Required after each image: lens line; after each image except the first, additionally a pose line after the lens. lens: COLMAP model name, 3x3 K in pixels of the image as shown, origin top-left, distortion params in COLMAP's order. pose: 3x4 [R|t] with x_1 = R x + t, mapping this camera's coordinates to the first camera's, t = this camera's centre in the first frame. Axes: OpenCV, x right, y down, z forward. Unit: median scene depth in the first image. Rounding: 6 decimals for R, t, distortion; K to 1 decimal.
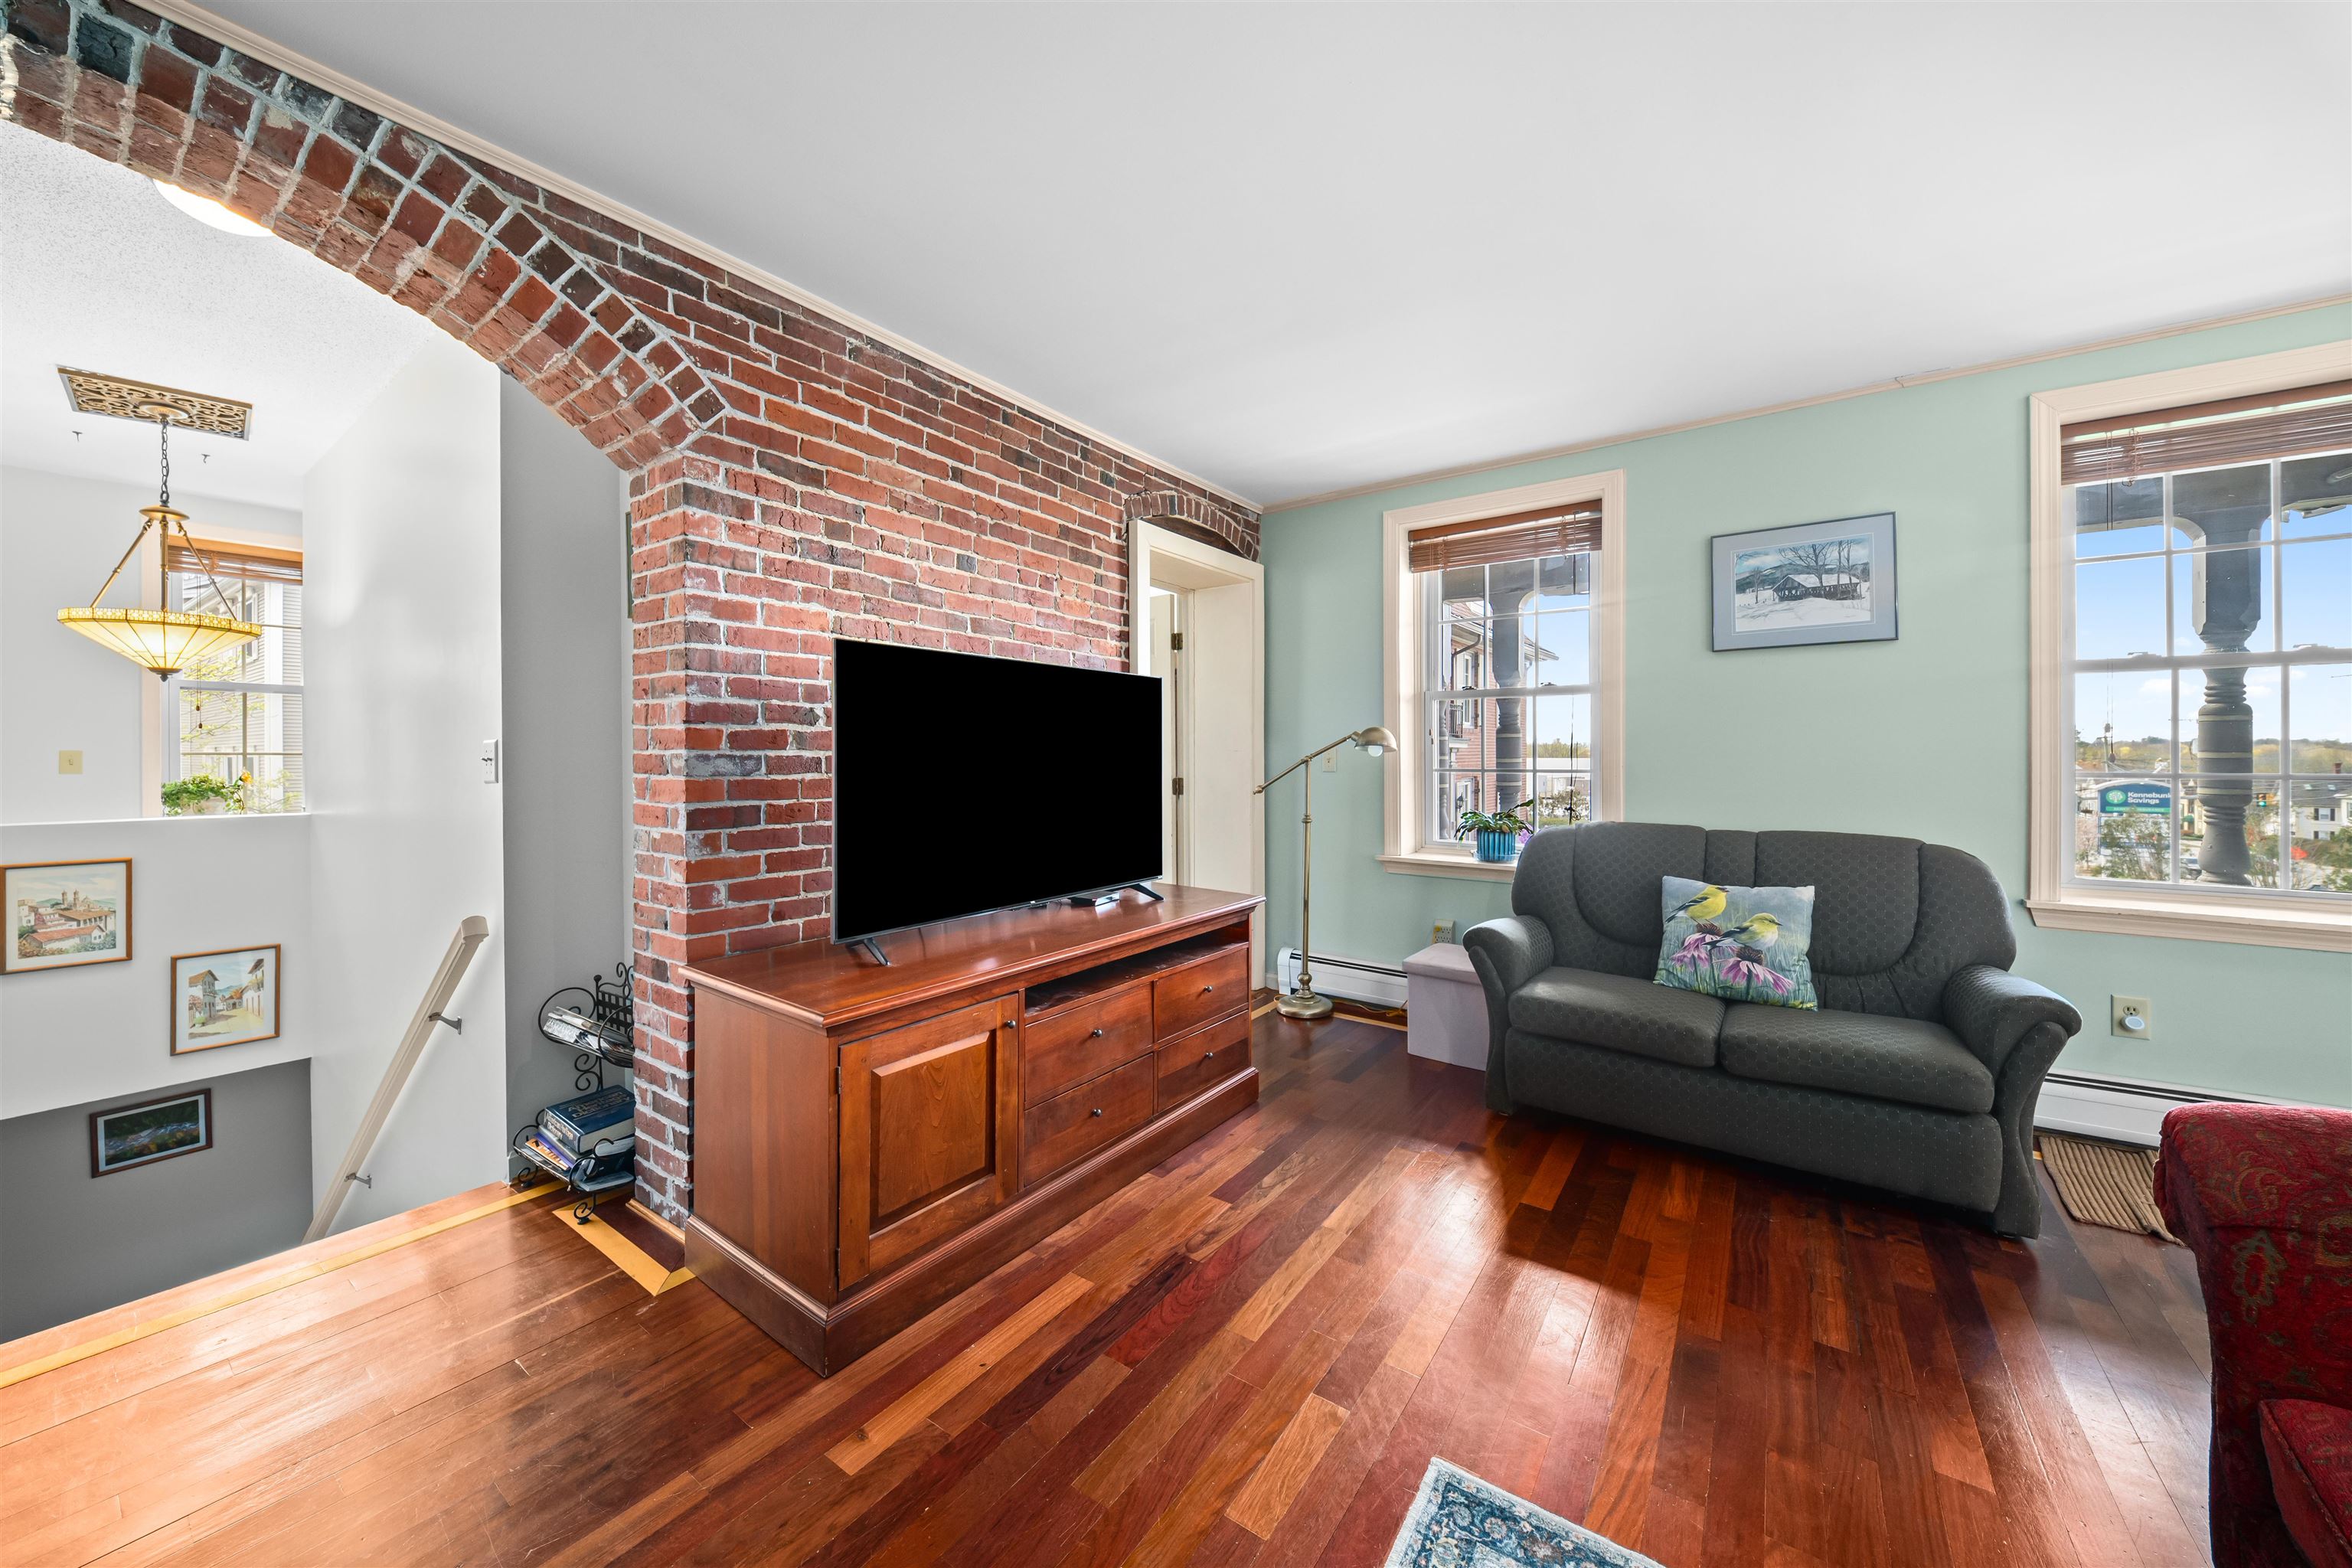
lens RADIAL K [[825.3, 0, 1178.3], [0, 825.3, 764.4], [0, 0, 1]] dist [-0.002623, -0.000303]
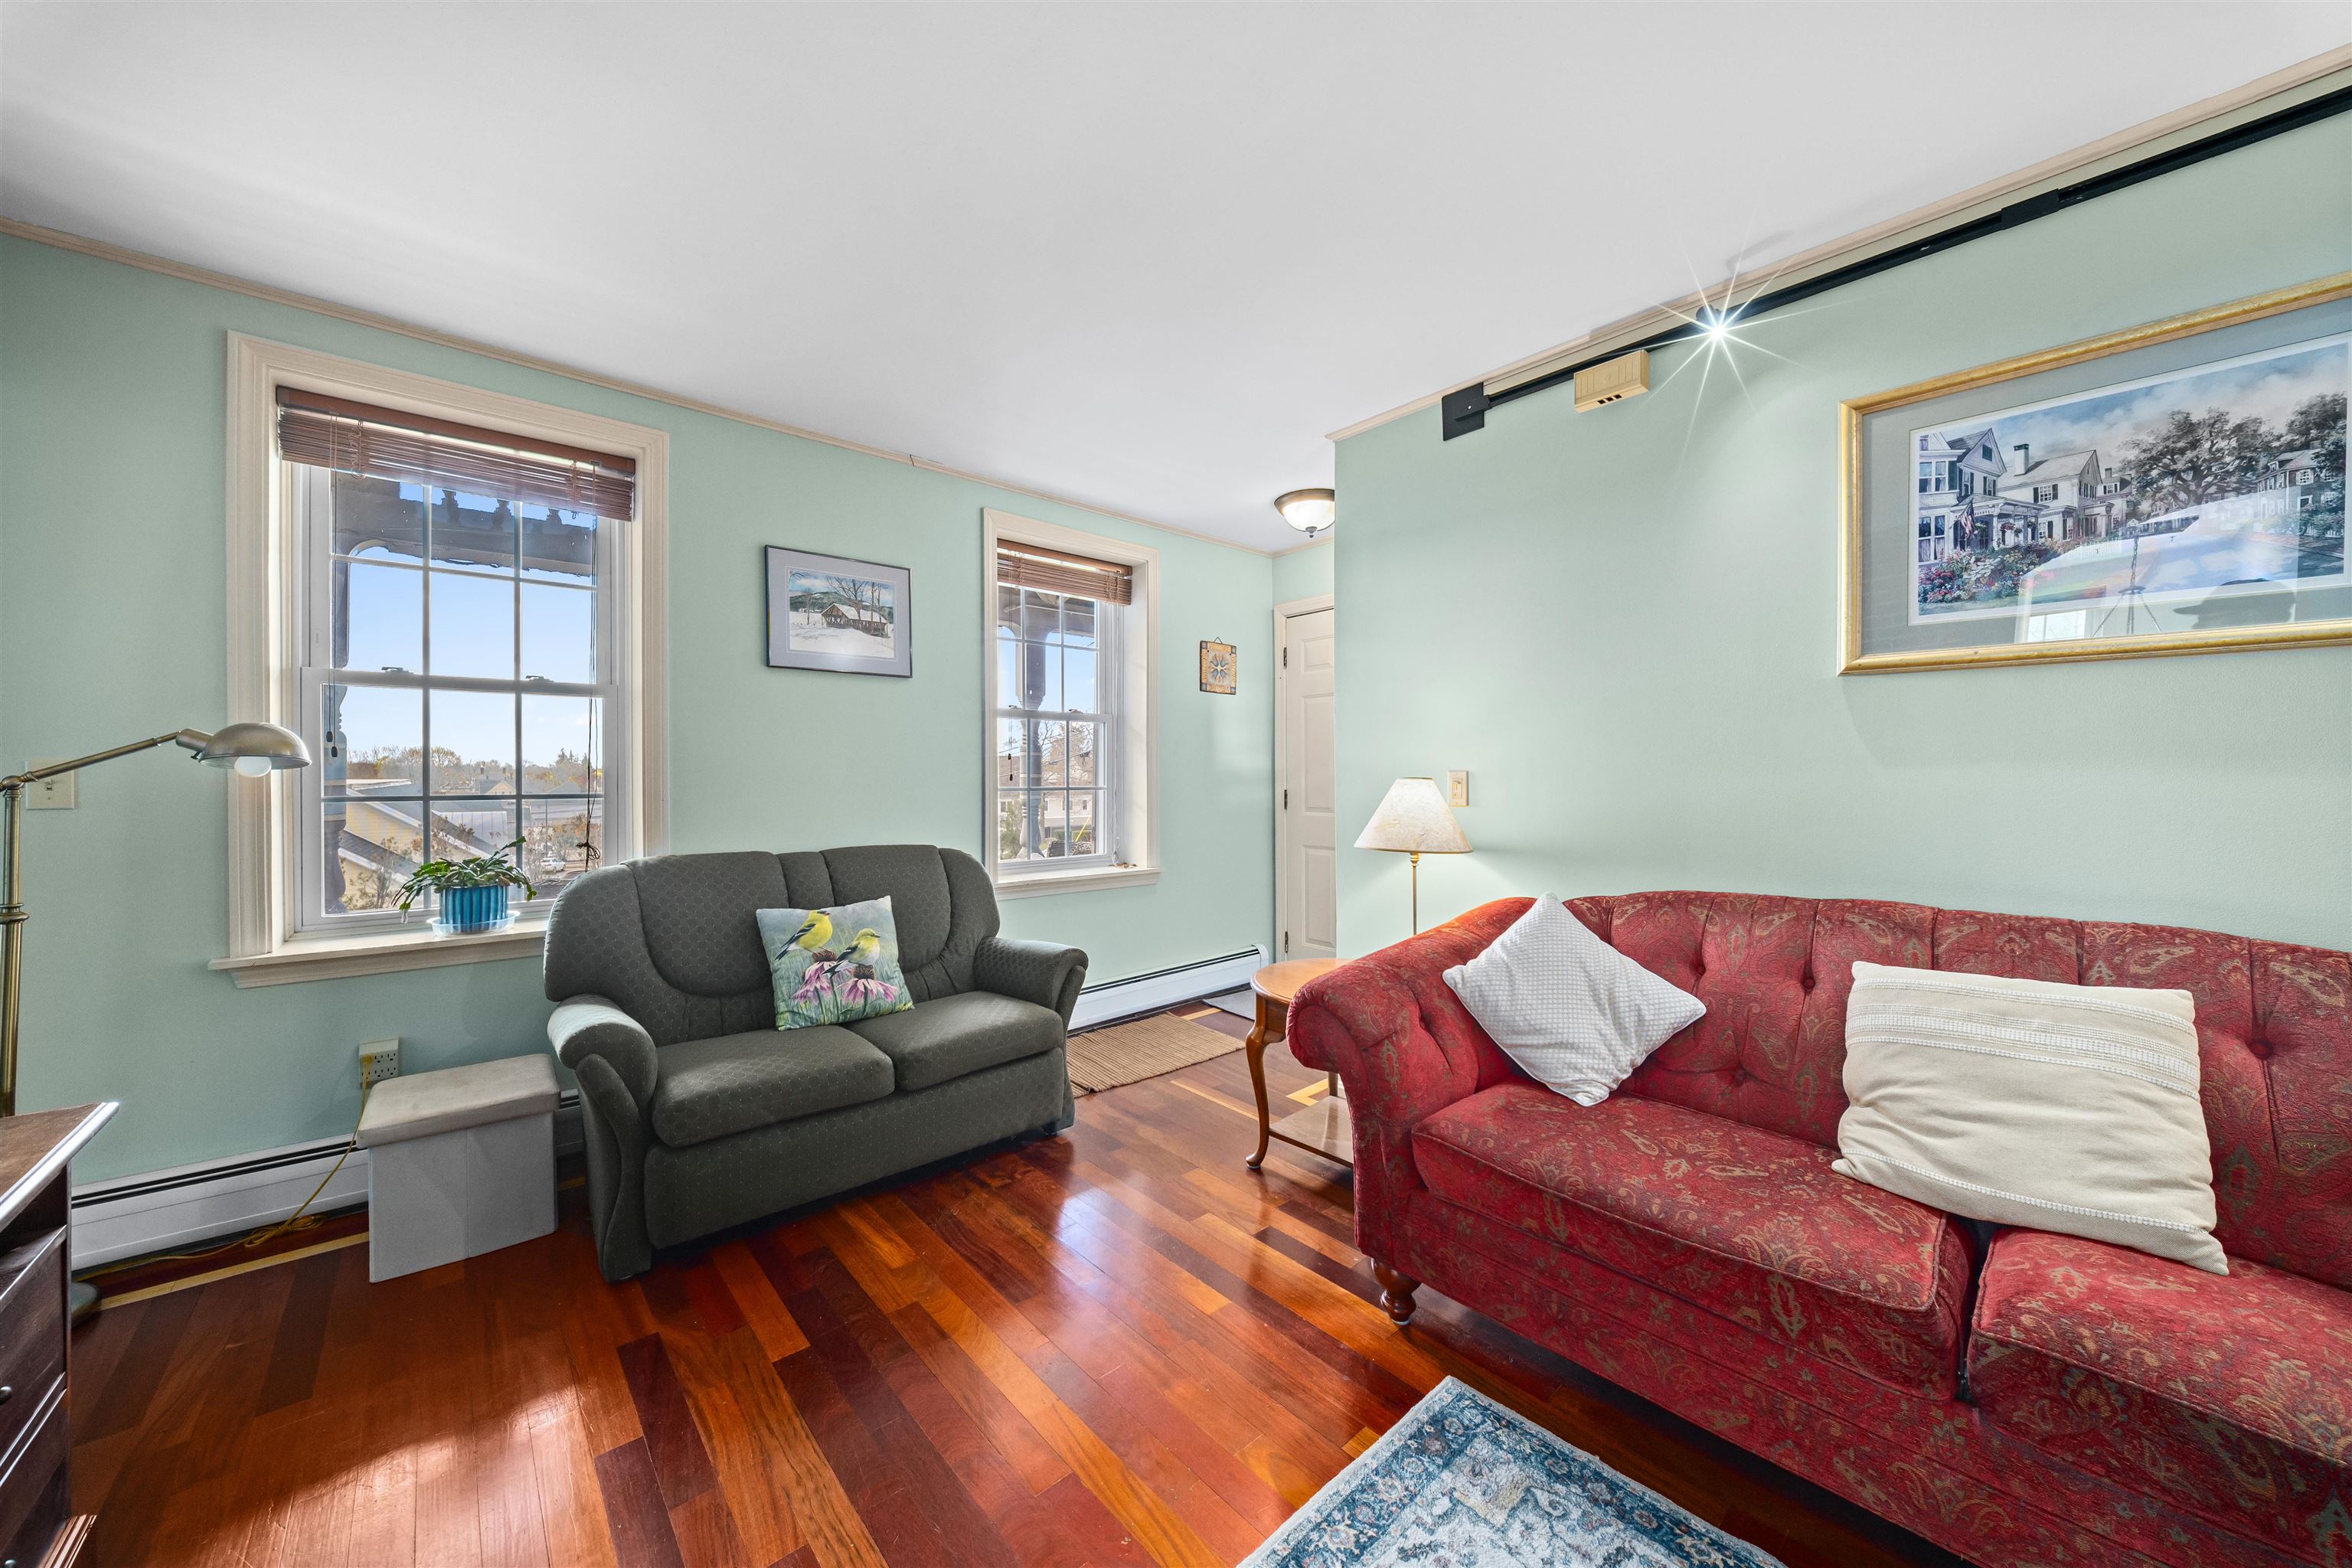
lens RADIAL K [[825.3, 0, 1177.0], [0, 825.3, 778.8], [0, 0, 1]] dist [-0.002623, -0.000303]
pose [[0.221200, -0.000702, 0.975228, -0.188690], [0.010499, 0.999944, -0.001661, -0.000917], [-0.975172, 0.010607, 0.221195, 0.359510]]
